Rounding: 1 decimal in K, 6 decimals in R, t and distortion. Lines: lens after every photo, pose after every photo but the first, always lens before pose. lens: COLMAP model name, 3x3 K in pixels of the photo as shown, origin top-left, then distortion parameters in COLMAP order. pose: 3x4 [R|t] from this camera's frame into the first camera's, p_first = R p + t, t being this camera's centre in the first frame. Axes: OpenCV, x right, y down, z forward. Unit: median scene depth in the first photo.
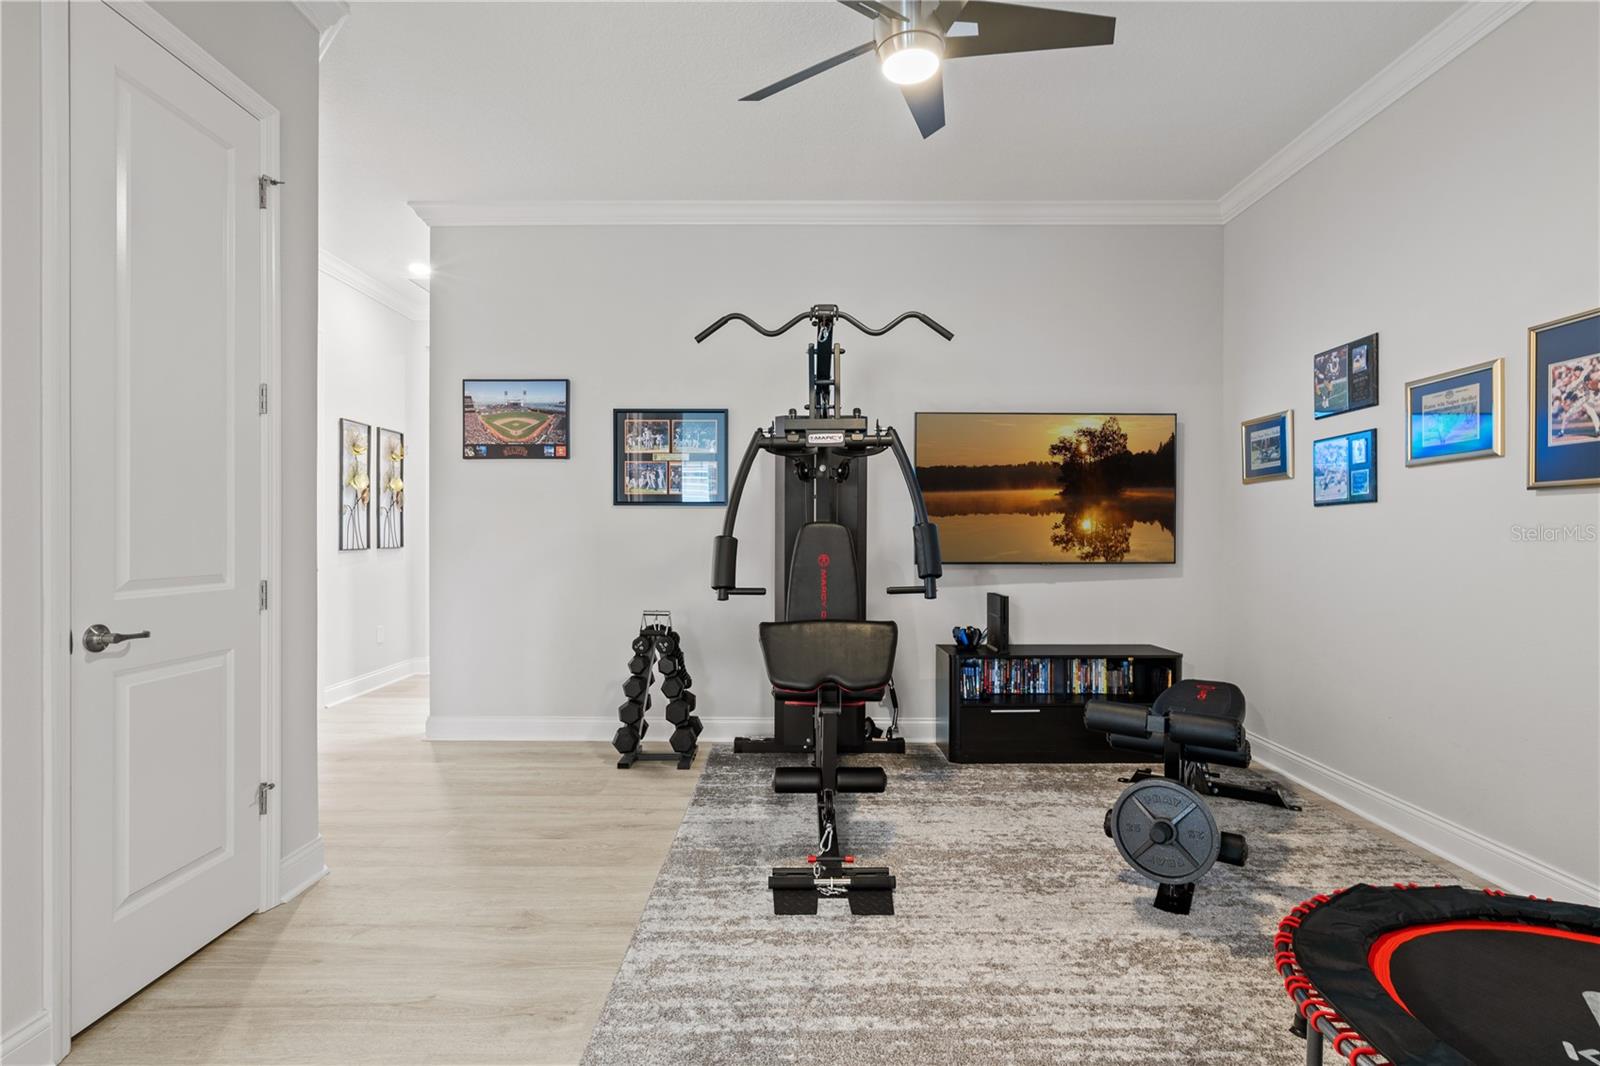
lens RADIAL K [[751.1, 0, 840.2], [0, 751.1, 531.2], [0, 0, 1]] dist [-0.004515, 0.002734]
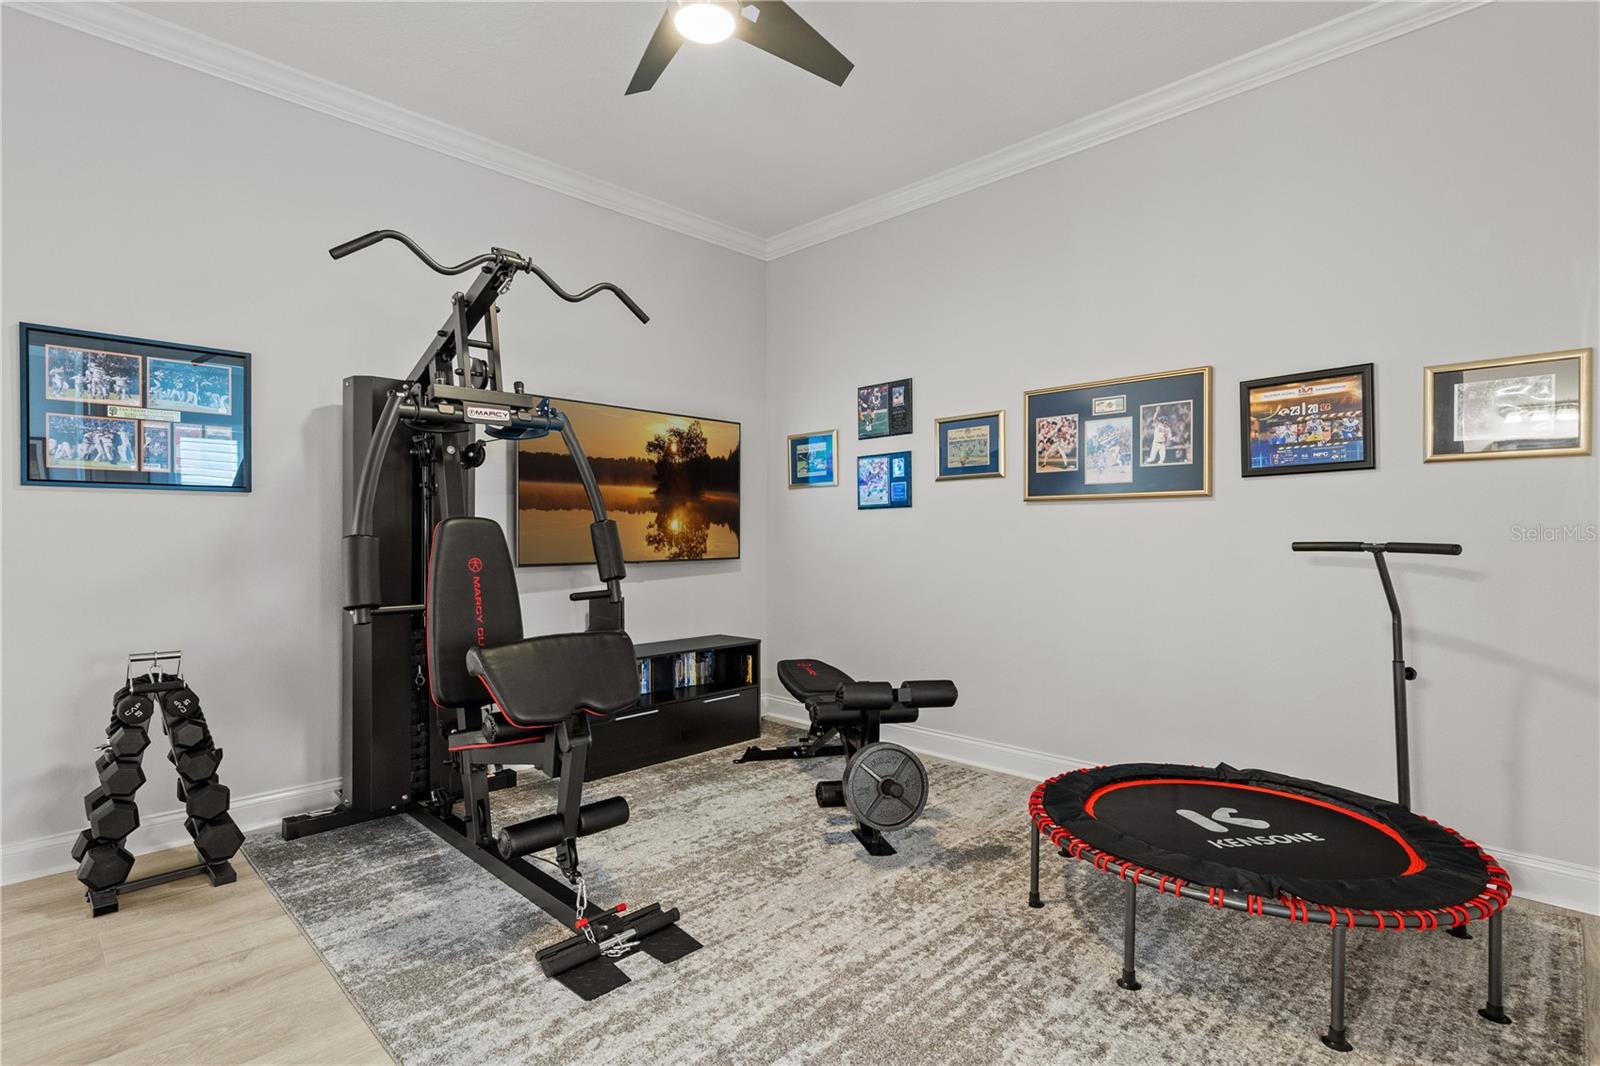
lens RADIAL K [[751.1, 0, 800.3], [0, 751.1, 539.7], [0, 0, 1]] dist [-0.004515, 0.002734]
pose [[0.723084, -0.007835, 0.690716, -0.313646], [0.000738, 0.999944, 0.010570, 0.003350], [-0.690760, -0.007133, 0.723049, 0.172133]]
